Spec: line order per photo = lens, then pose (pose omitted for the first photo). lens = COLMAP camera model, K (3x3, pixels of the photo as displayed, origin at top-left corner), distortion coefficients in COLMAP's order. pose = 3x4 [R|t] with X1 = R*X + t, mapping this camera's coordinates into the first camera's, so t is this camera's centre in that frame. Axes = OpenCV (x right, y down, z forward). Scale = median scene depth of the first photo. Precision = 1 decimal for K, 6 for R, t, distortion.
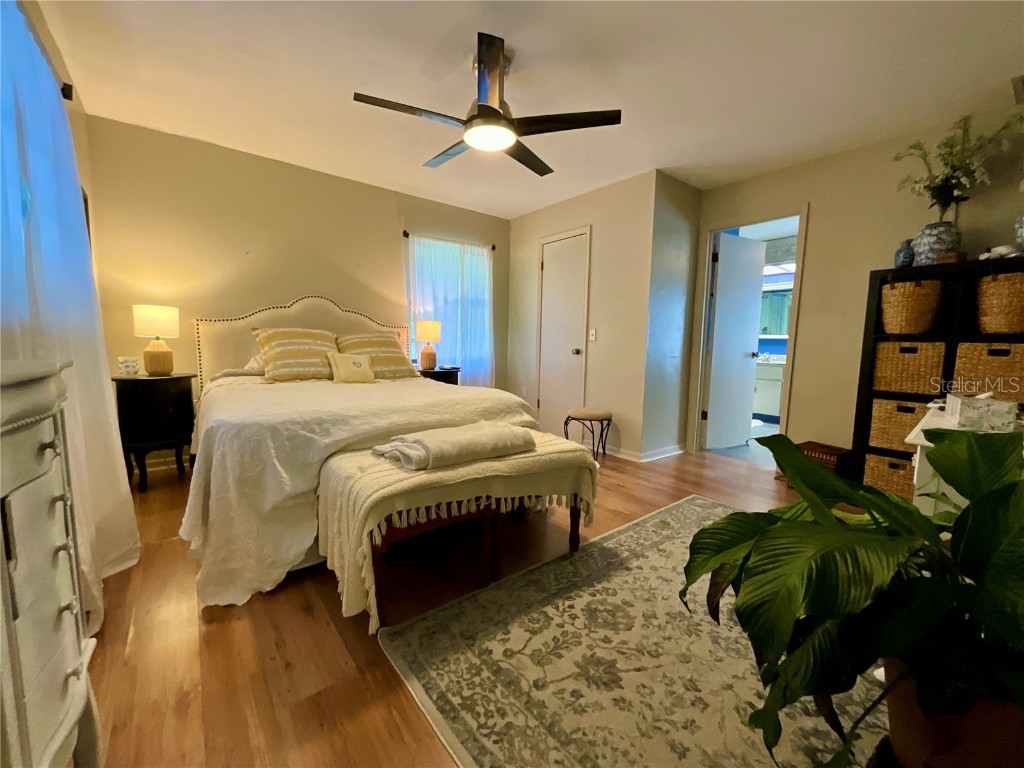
lens RADIAL K [[414.6, 0, 504.6], [0, 414.6, 383.8], [0, 0, 1]] dist [-0.001117, 0.000777]
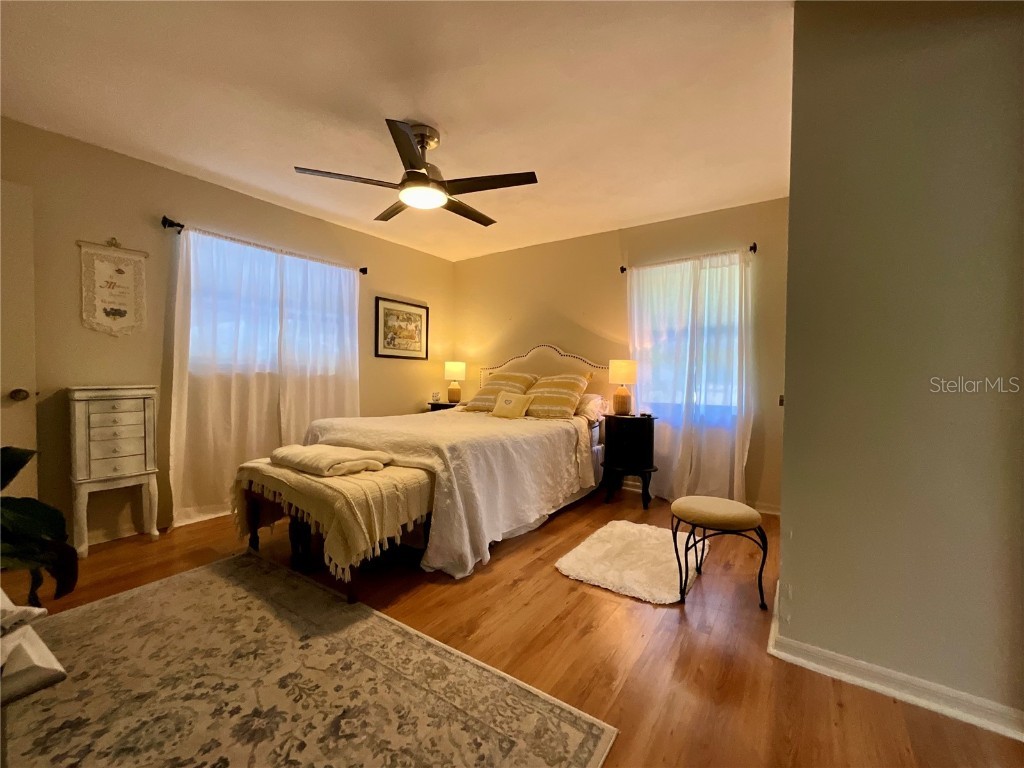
lens RADIAL K [[414.6, 0, 507.0], [0, 414.6, 382.4], [0, 0, 1]] dist [-0.001117, 0.000777]
pose [[0.299404, -0.011336, -0.954059, 0.675553], [-0.112250, 0.992567, -0.047020, -0.040921], [0.947500, 0.121171, 0.295907, 0.593355]]
